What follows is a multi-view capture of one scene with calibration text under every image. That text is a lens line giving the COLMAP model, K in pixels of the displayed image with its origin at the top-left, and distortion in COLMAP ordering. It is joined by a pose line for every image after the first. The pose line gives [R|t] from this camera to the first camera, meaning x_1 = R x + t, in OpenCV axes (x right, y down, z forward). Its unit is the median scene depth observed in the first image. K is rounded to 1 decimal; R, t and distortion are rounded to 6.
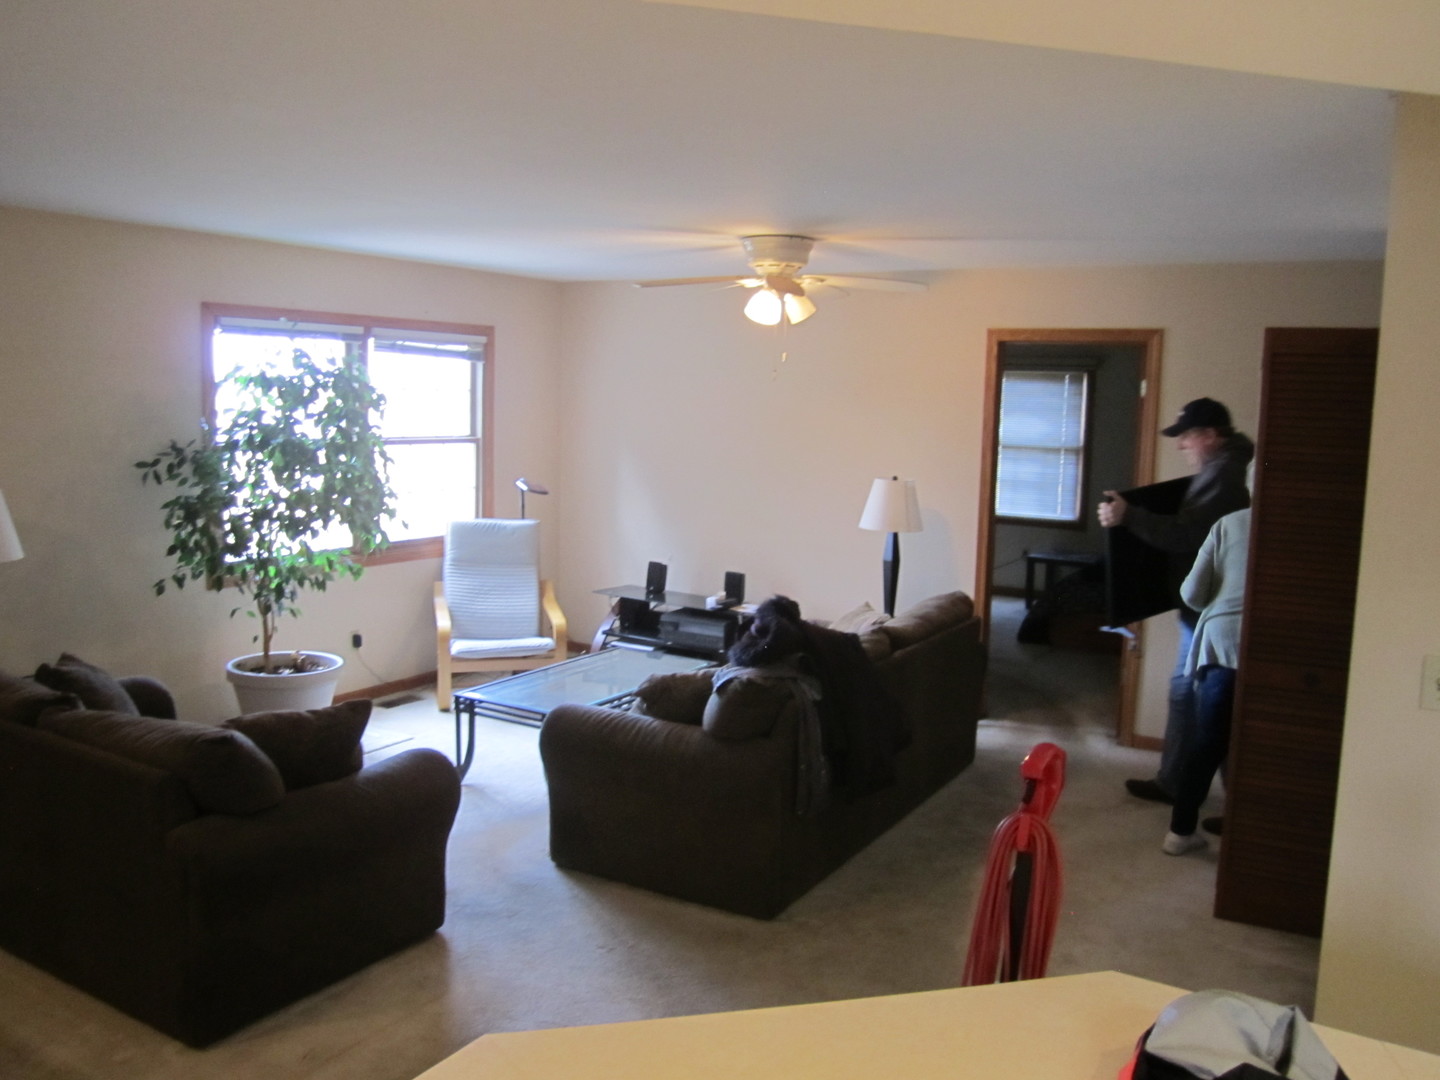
lens RADIAL K [[1162.5, 0, 720.9], [0, 1162.5, 540.9], [0, 0, 1]] dist [-0.058004, 0.005066]
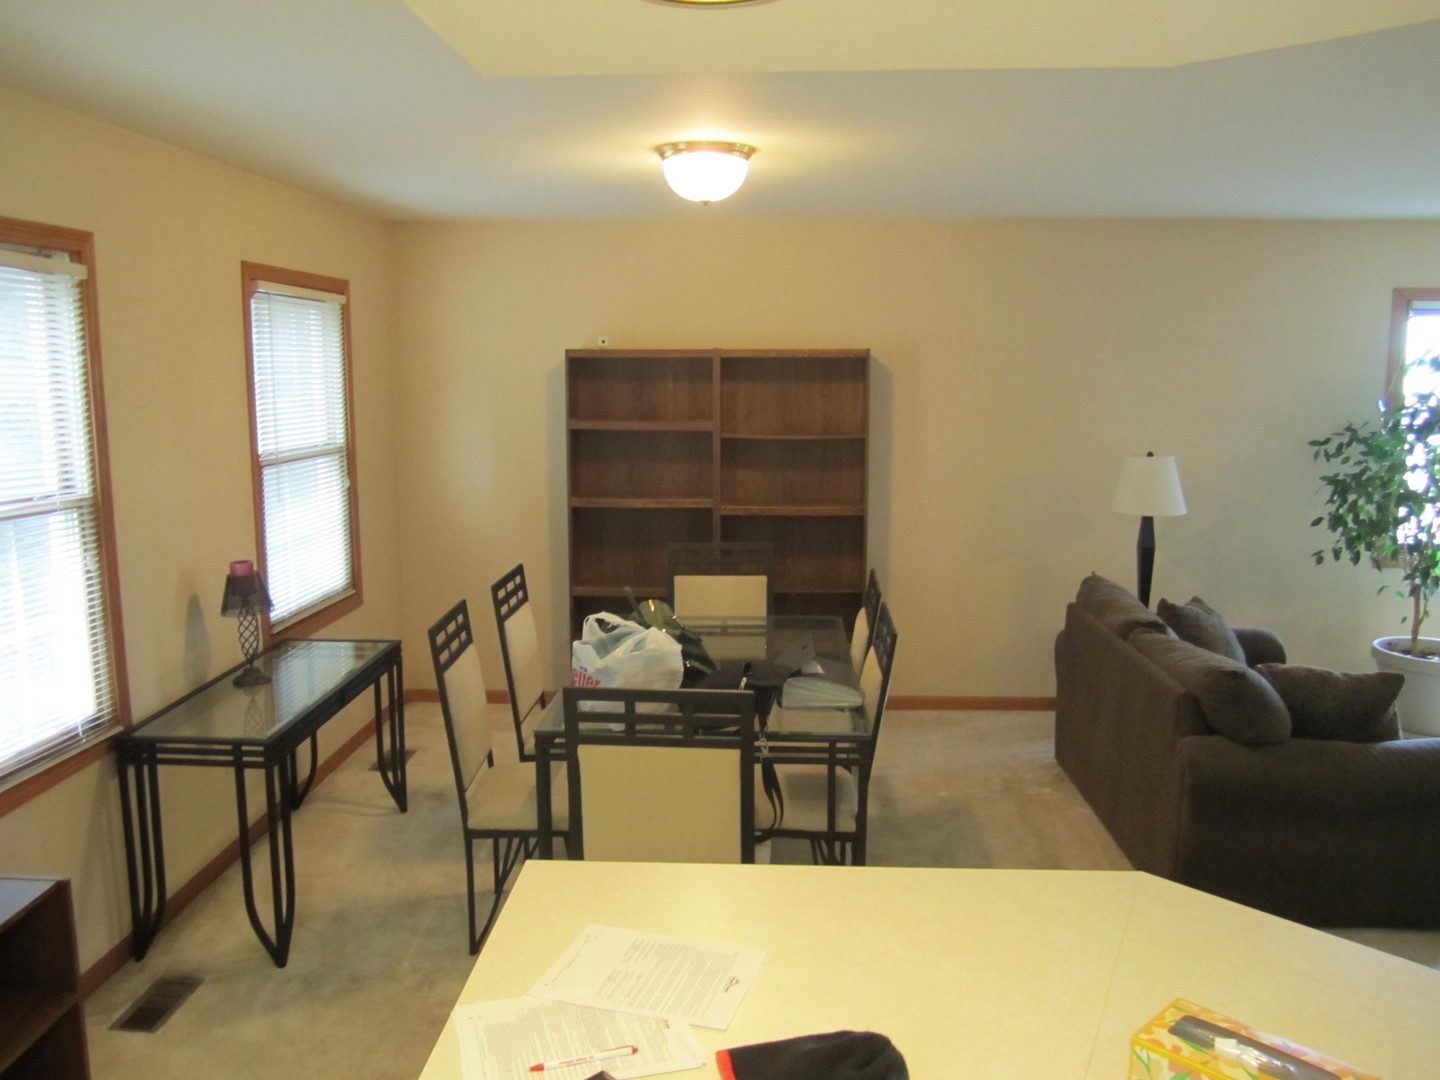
lens RADIAL K [[1162.5, 0, 716.8], [0, 1162.5, 545.0], [0, 0, 1]] dist [-0.058004, 0.005066]
pose [[0.470554, 0.104959, -0.876106, 0.183241], [-0.094005, 0.993212, 0.068499, 0.008248], [0.877349, 0.050126, 0.477227, -0.008016]]
